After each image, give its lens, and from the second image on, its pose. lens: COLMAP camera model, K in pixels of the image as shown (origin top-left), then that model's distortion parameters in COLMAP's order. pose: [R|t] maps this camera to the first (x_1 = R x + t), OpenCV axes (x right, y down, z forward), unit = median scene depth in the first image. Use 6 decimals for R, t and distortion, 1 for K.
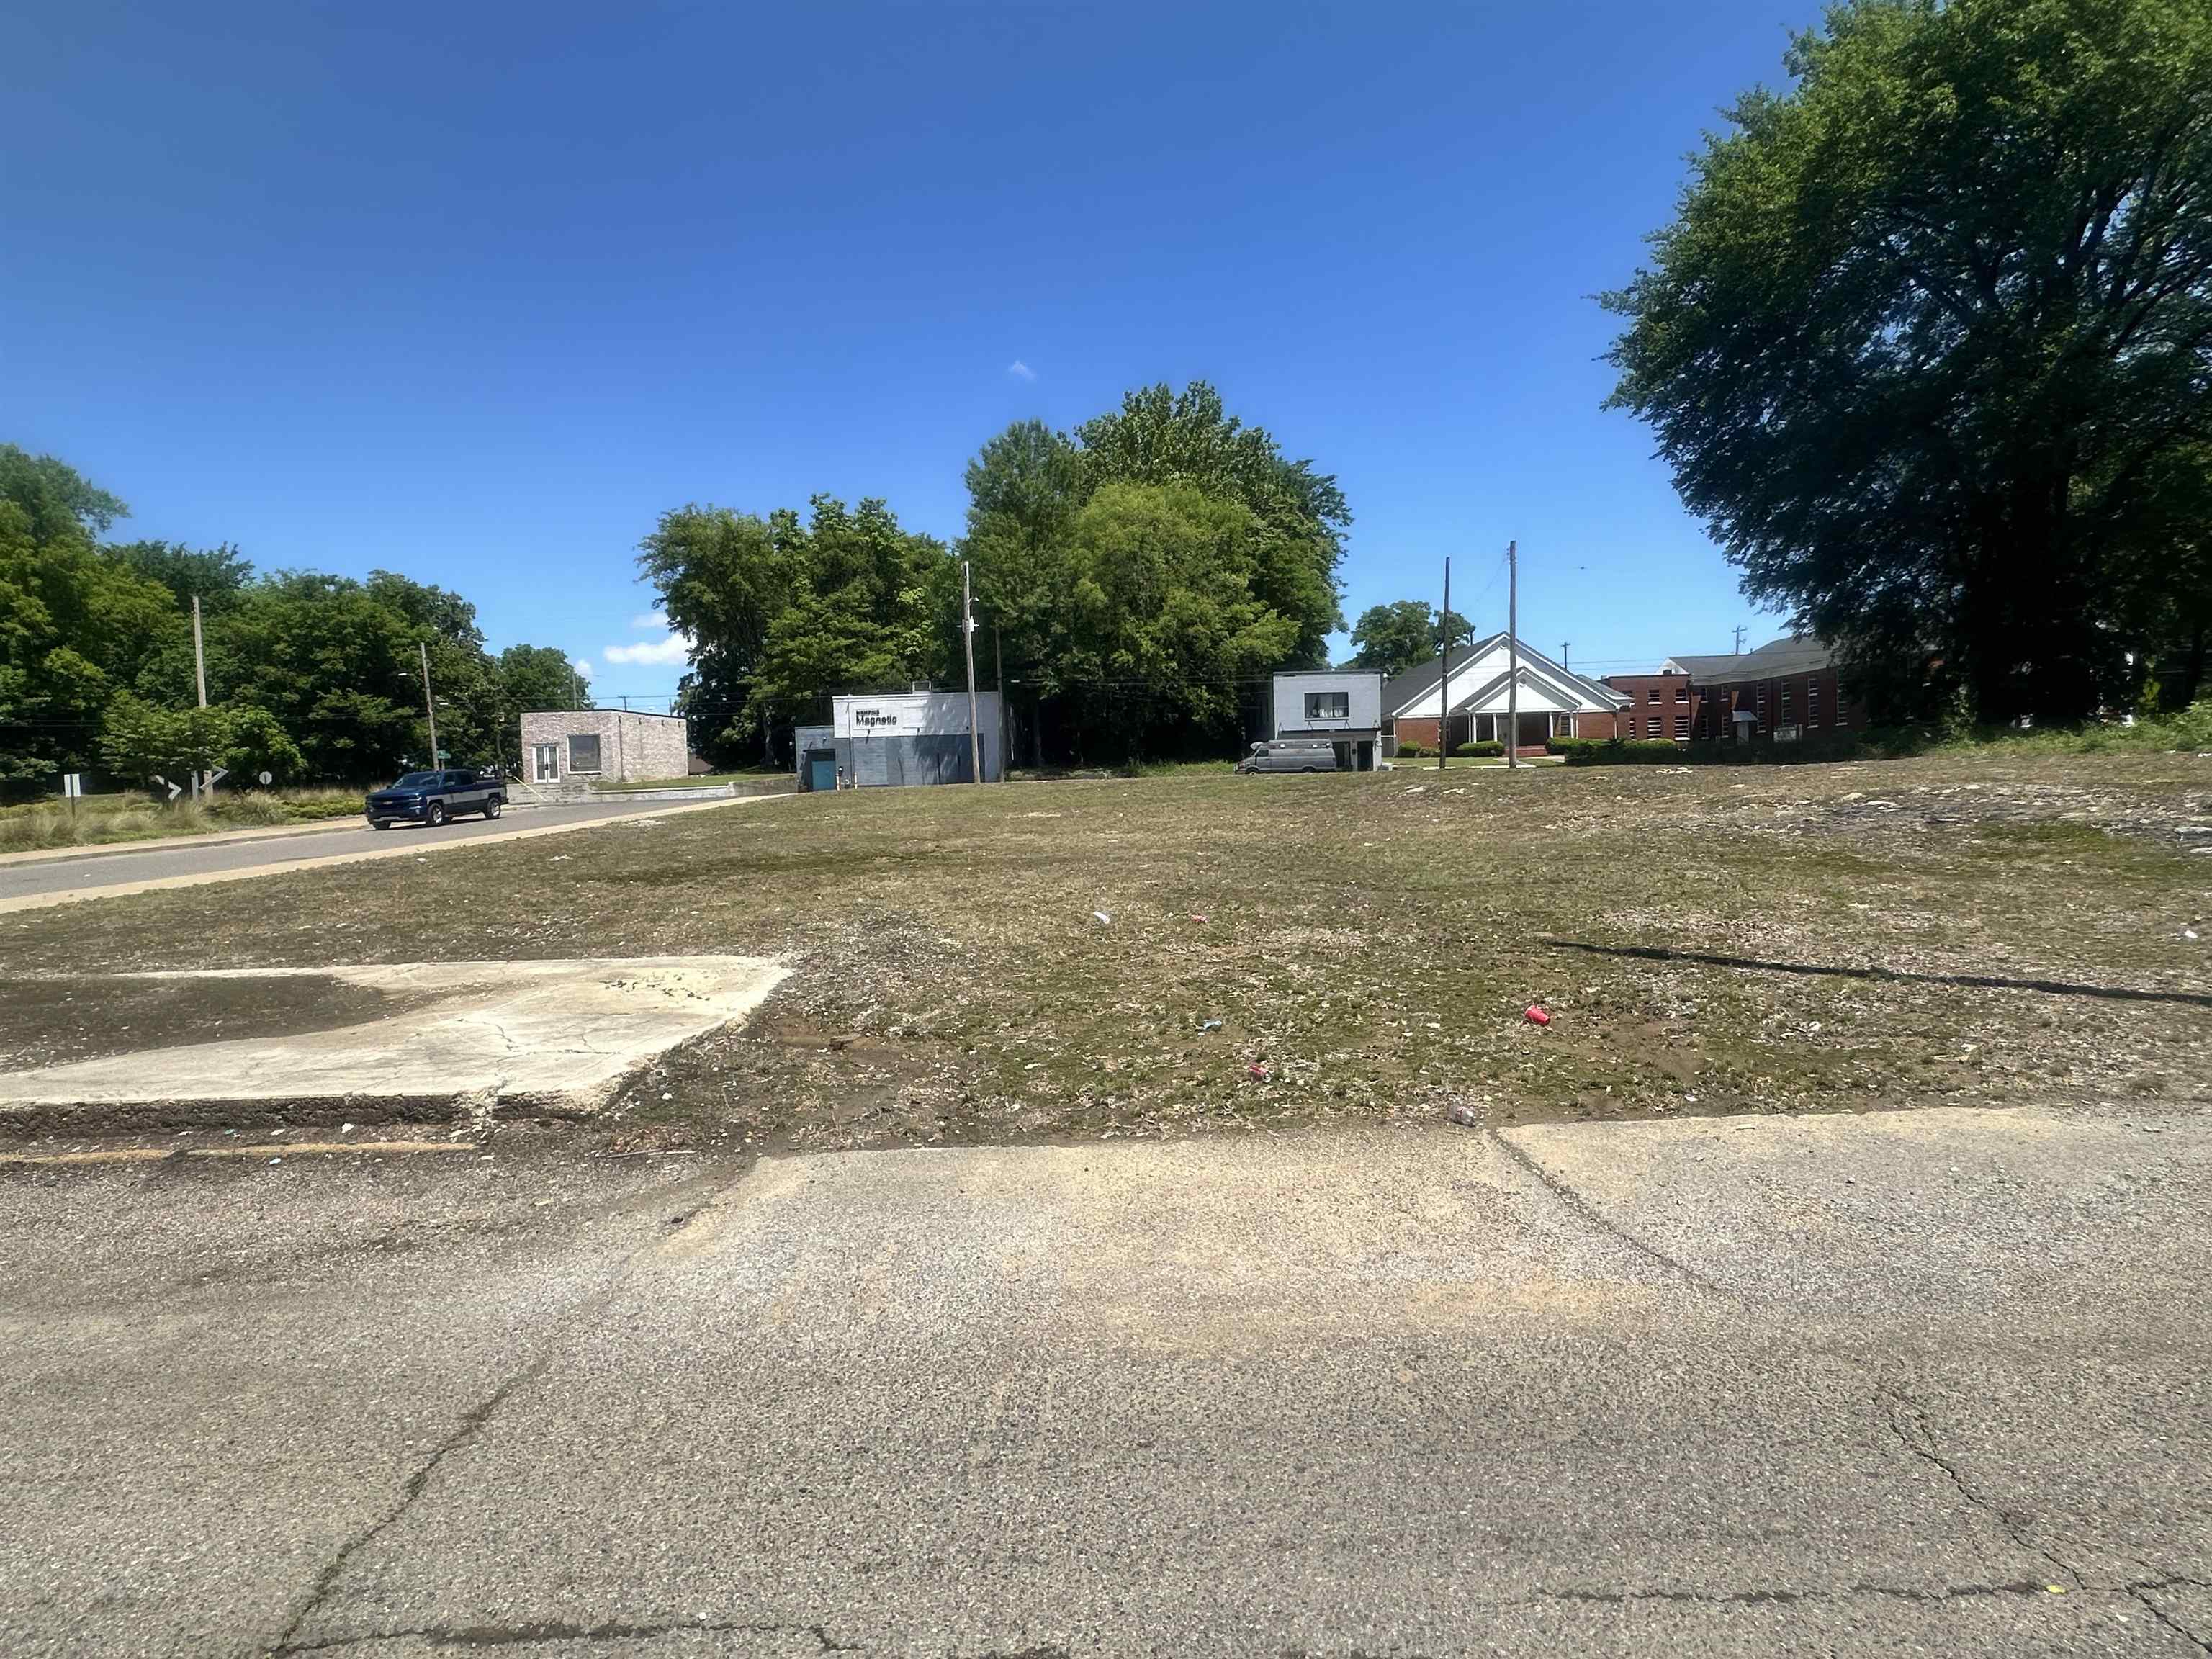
lens RADIAL K [[1144.7, 0, 1106.6], [0, 1144.7, 828.3], [0, 0, 1]] dist [-0.007427, -0.002192]
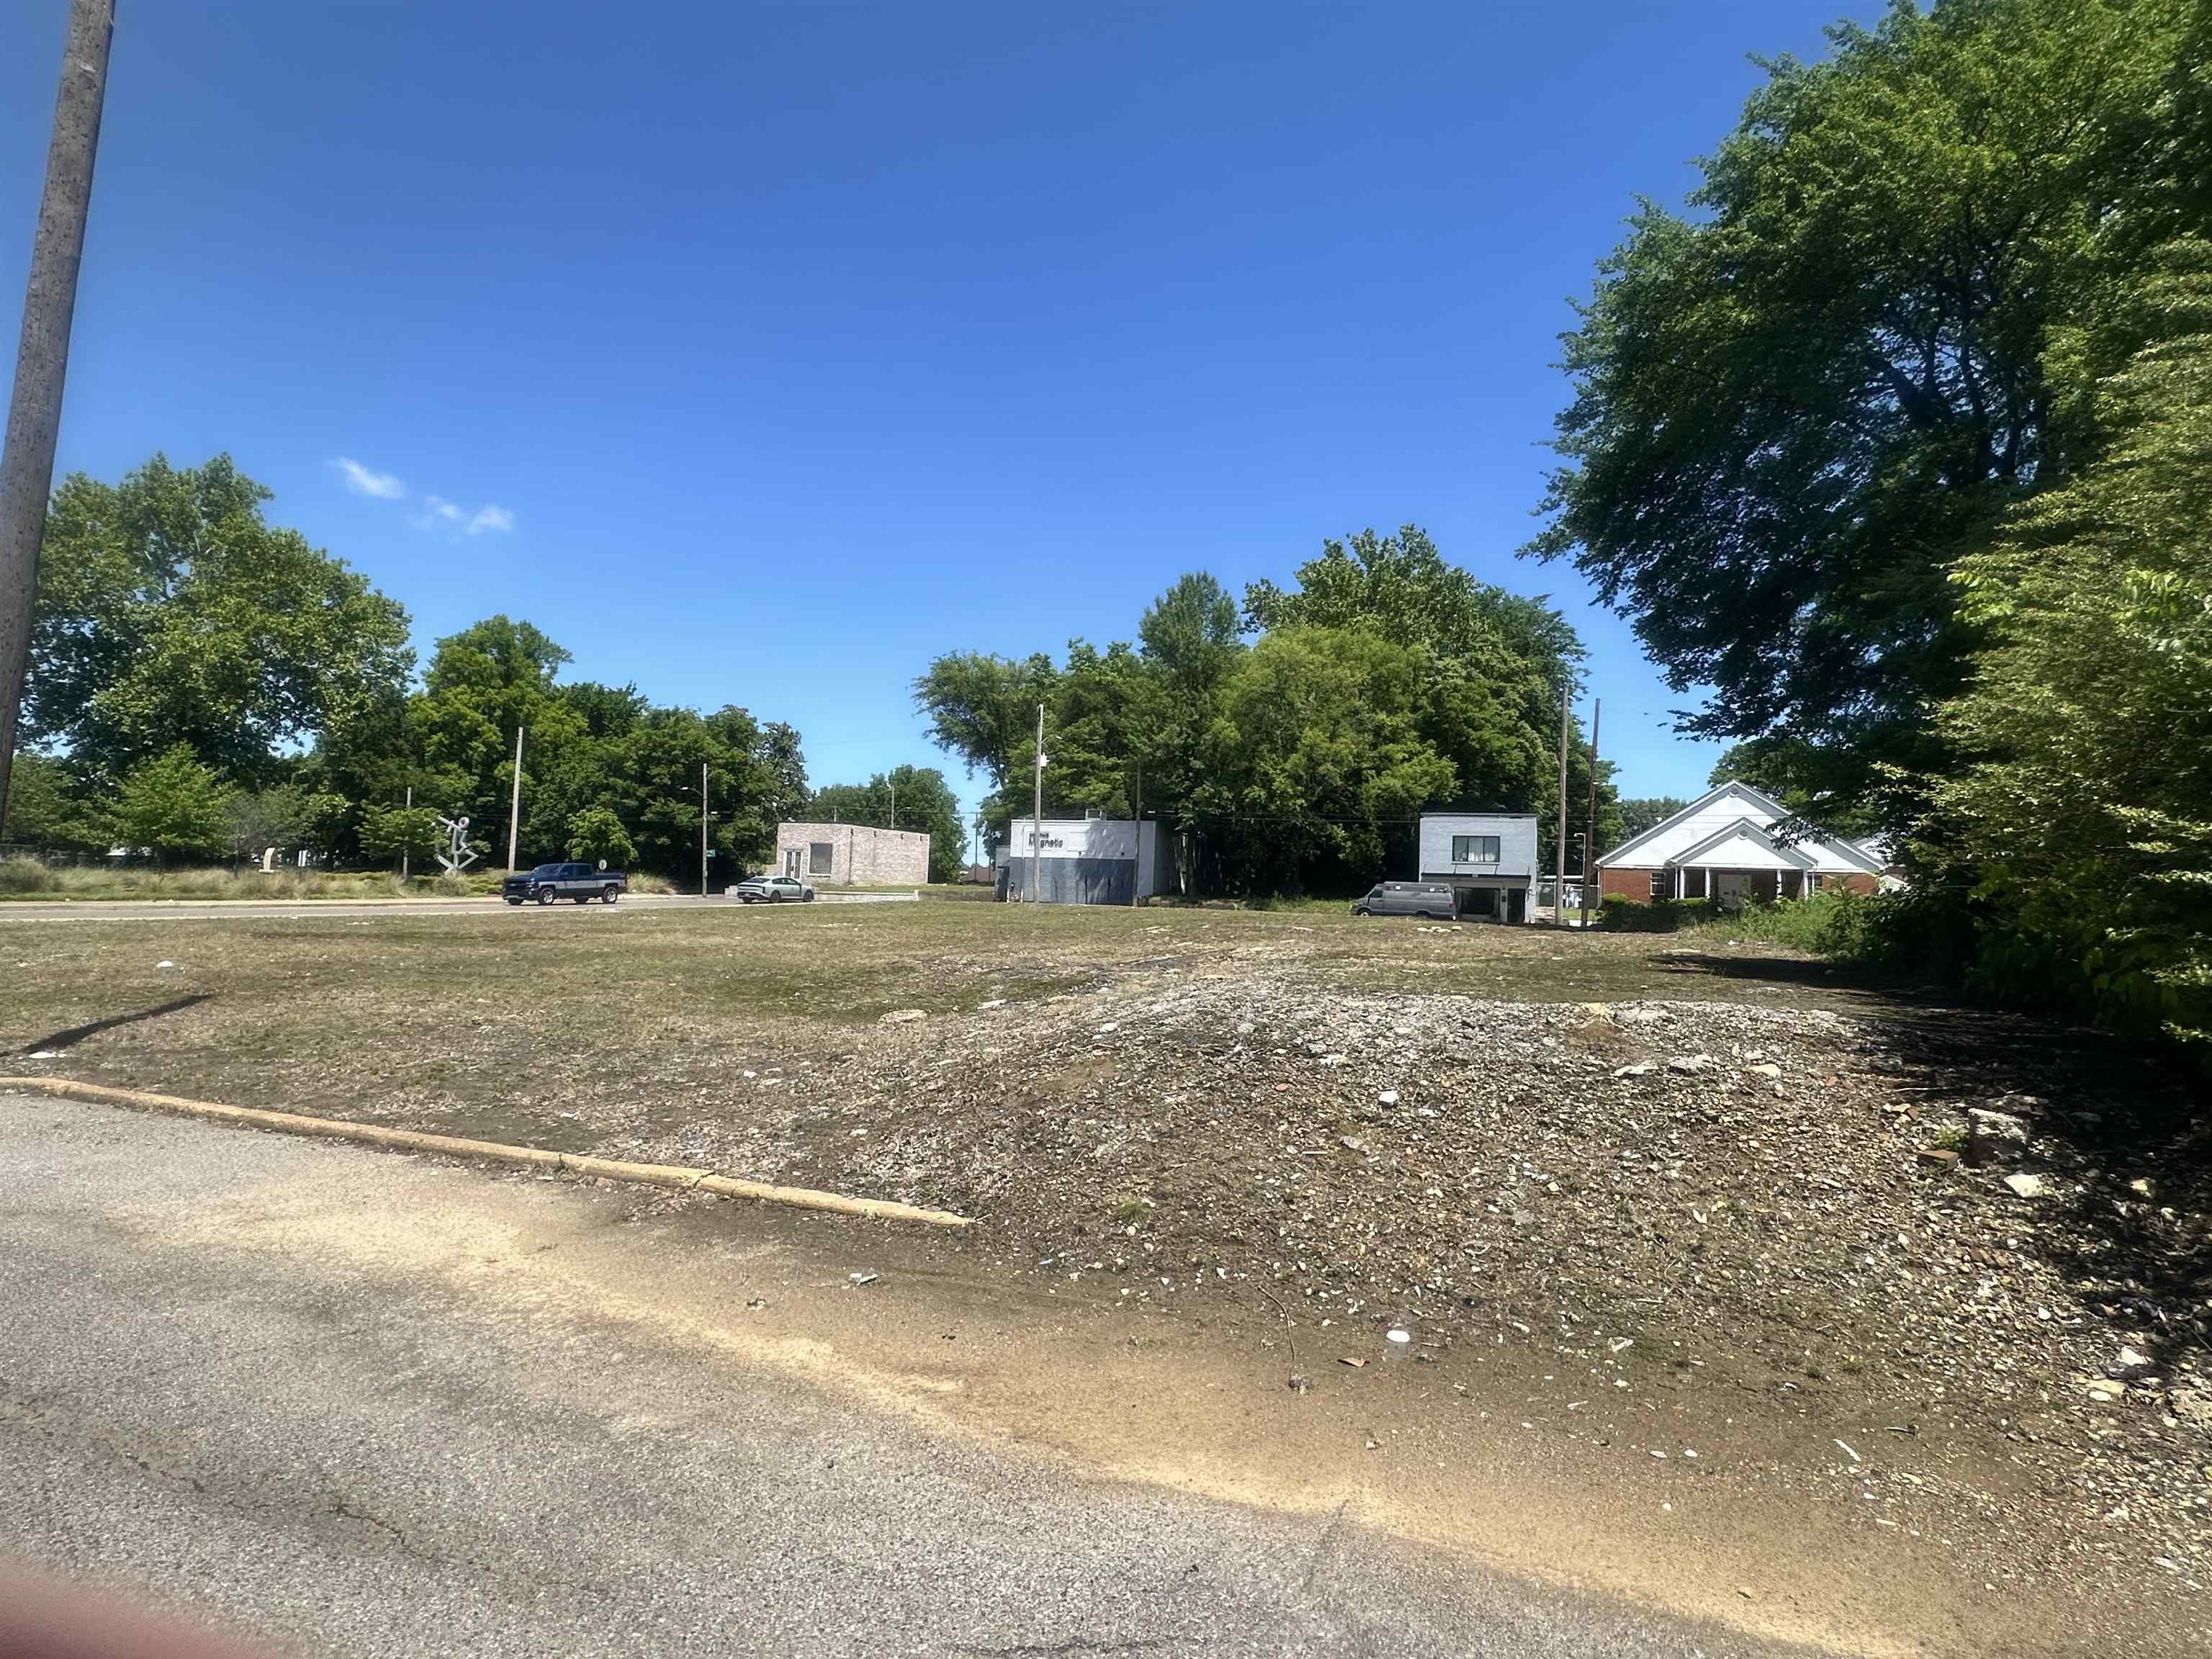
lens RADIAL K [[1144.7, 0, 1112.5], [0, 1144.7, 834.7], [0, 0, 1]] dist [-0.007427, -0.002192]
pose [[0.932008, 0.044015, -0.359756, 0.251561], [-0.081051, 0.992772, -0.088514, -0.009745], [0.353260, 0.111655, 0.928839, 0.000338]]
